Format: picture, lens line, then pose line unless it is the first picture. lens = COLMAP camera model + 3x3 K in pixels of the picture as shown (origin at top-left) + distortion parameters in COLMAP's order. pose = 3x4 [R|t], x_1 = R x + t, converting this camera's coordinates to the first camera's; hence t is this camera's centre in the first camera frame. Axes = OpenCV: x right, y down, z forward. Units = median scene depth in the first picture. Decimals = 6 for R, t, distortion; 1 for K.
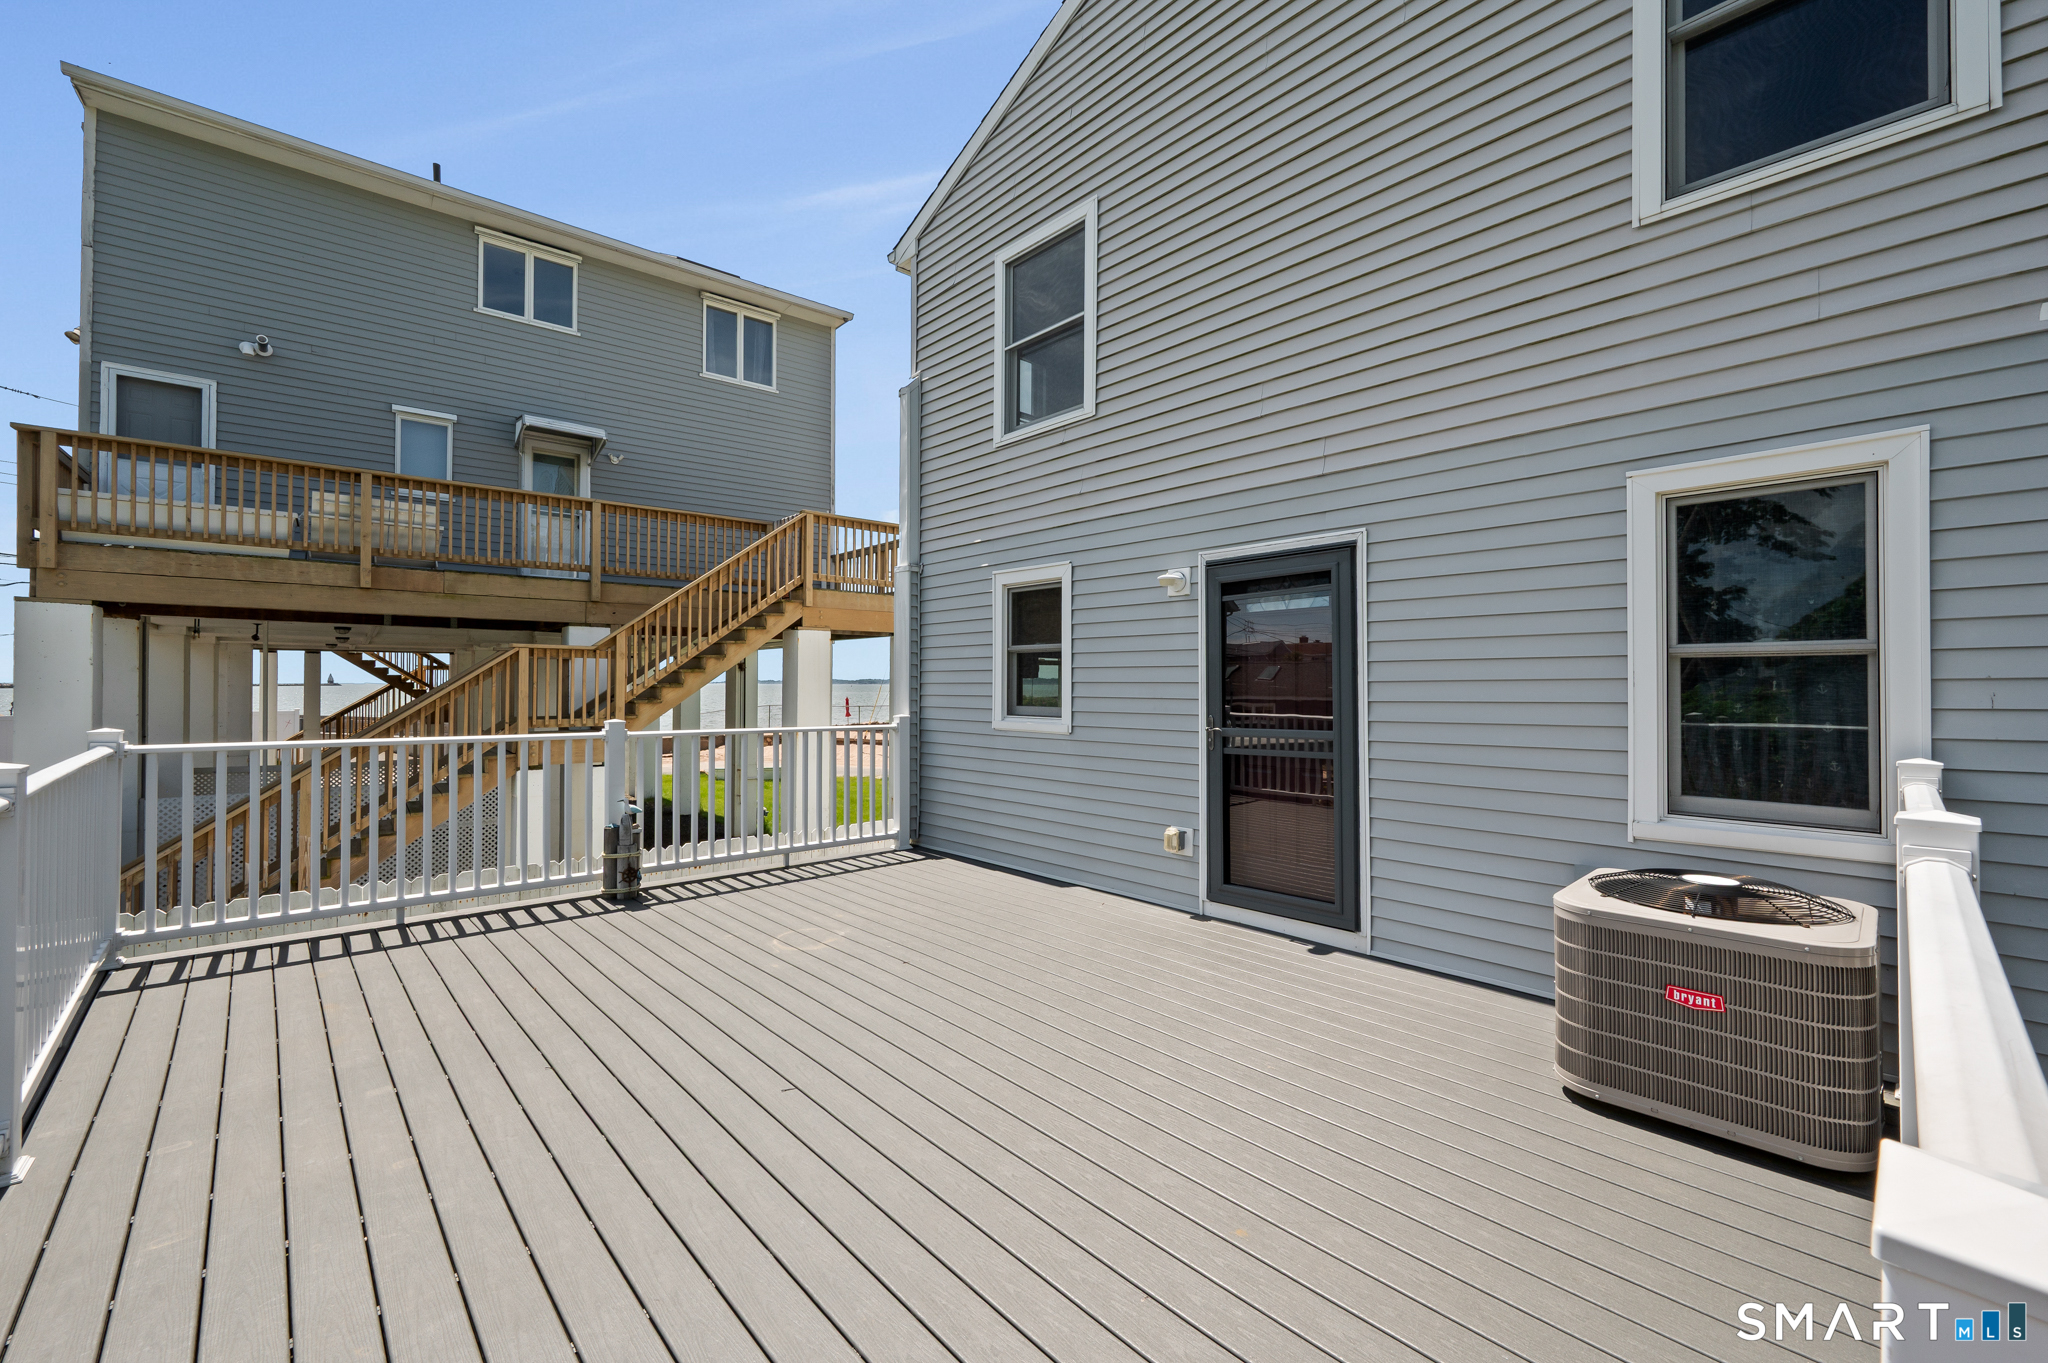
lens RADIAL K [[850.9, 0, 1020.2], [0, 850.9, 678.1], [0, 0, 1]] dist [0.000166, -0.000033]
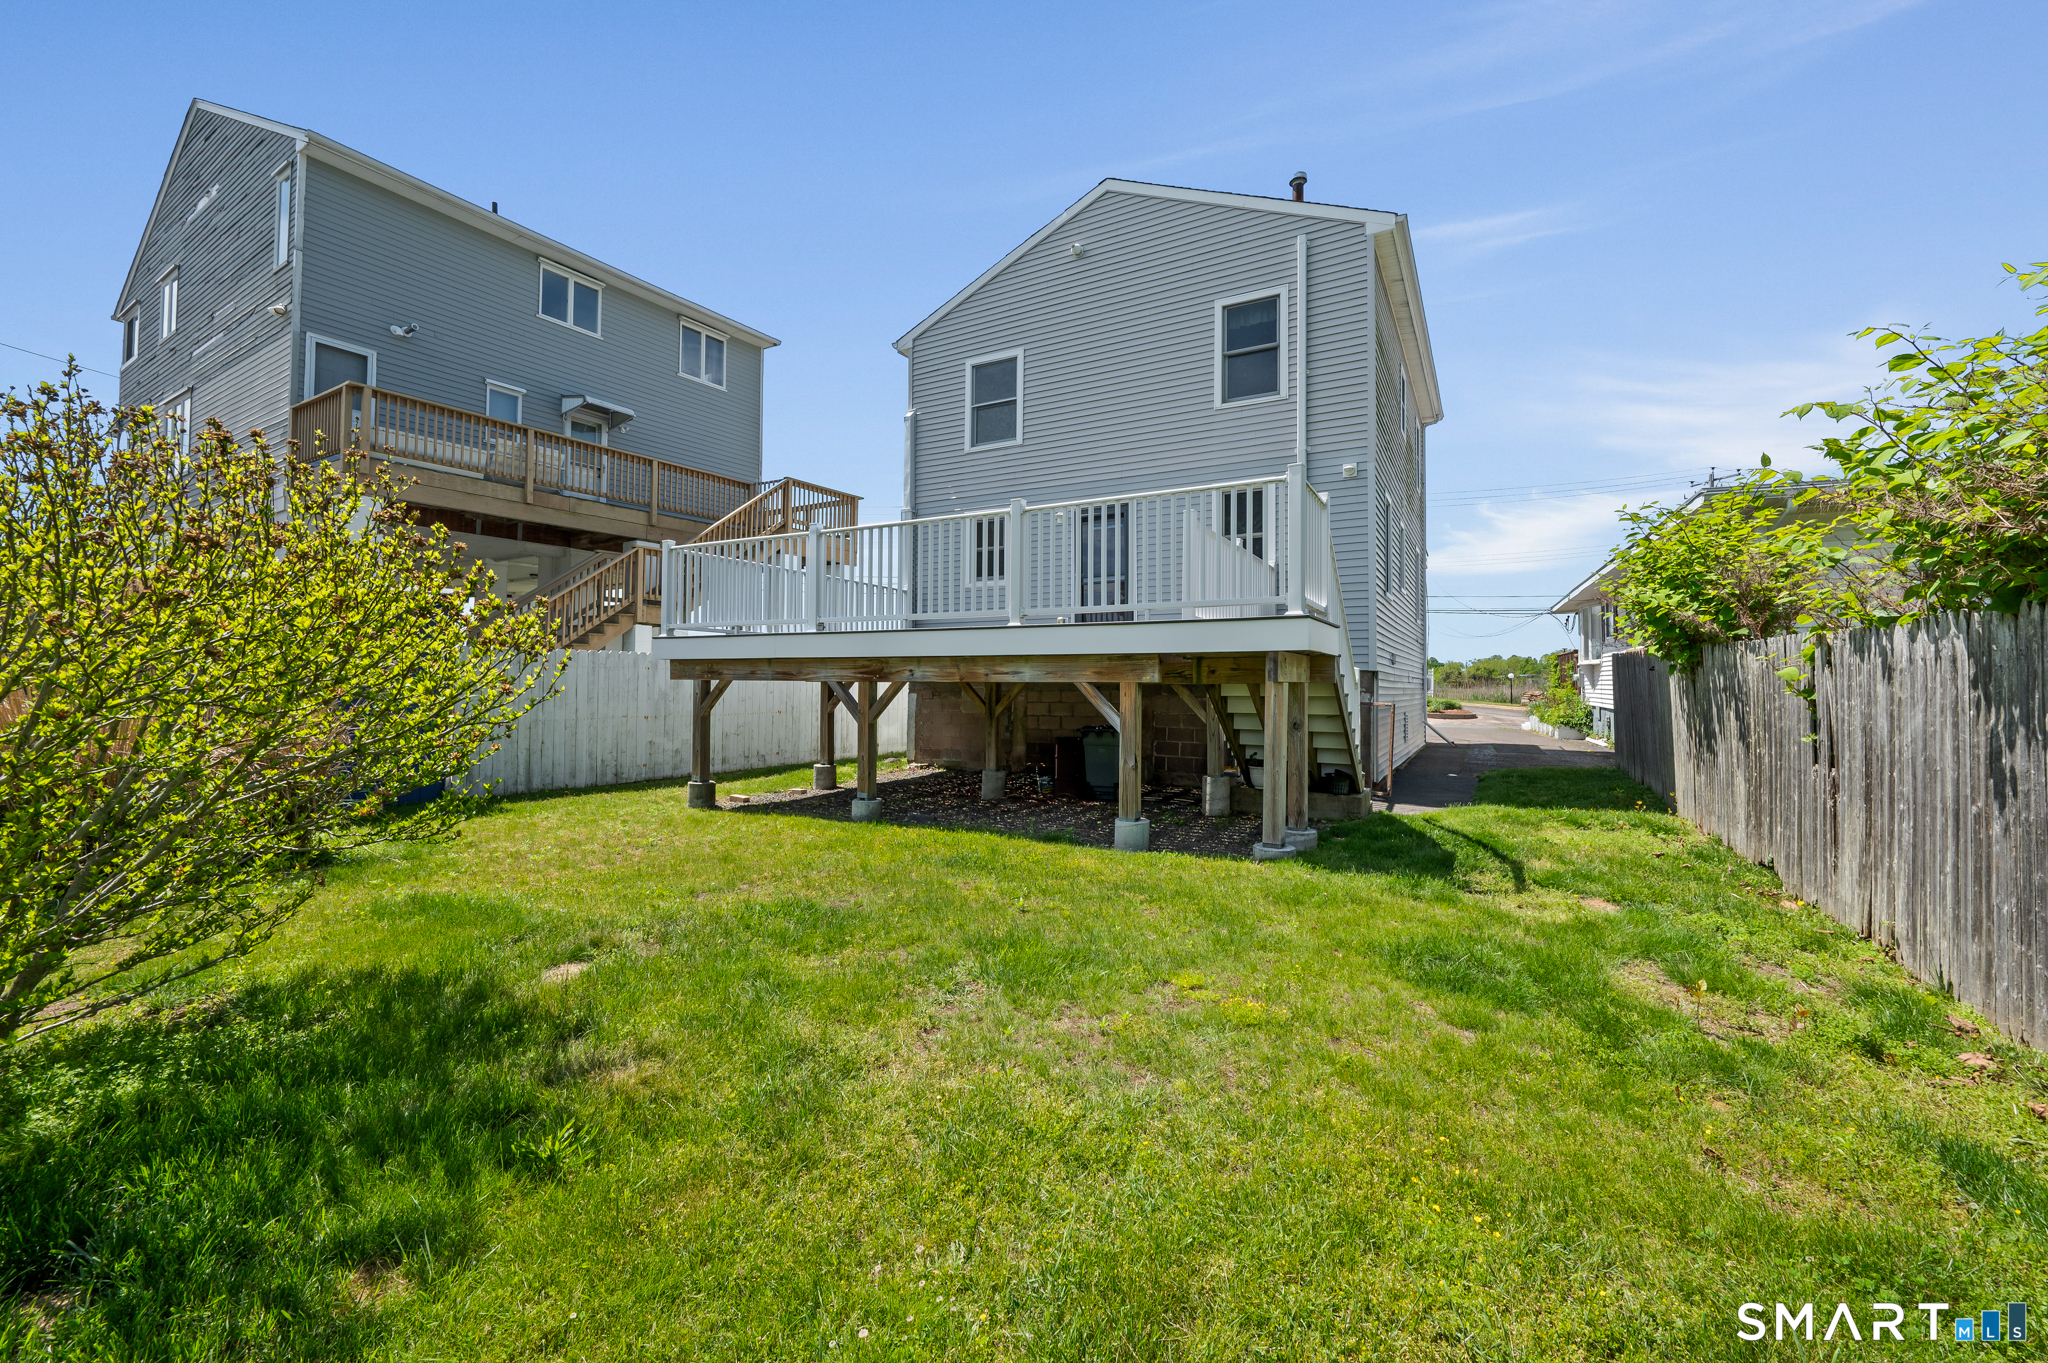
lens RADIAL K [[820.0, 0, 1026.2], [0, 820.0, 666.1], [0, 0, 1]] dist [0.000149, -0.000296]
pose [[0.952688, 0.010790, 0.303758, -0.363152], [-0.009885, 0.999941, -0.004517, 0.190560], [-0.303789, 0.001301, 0.952739, -0.705525]]
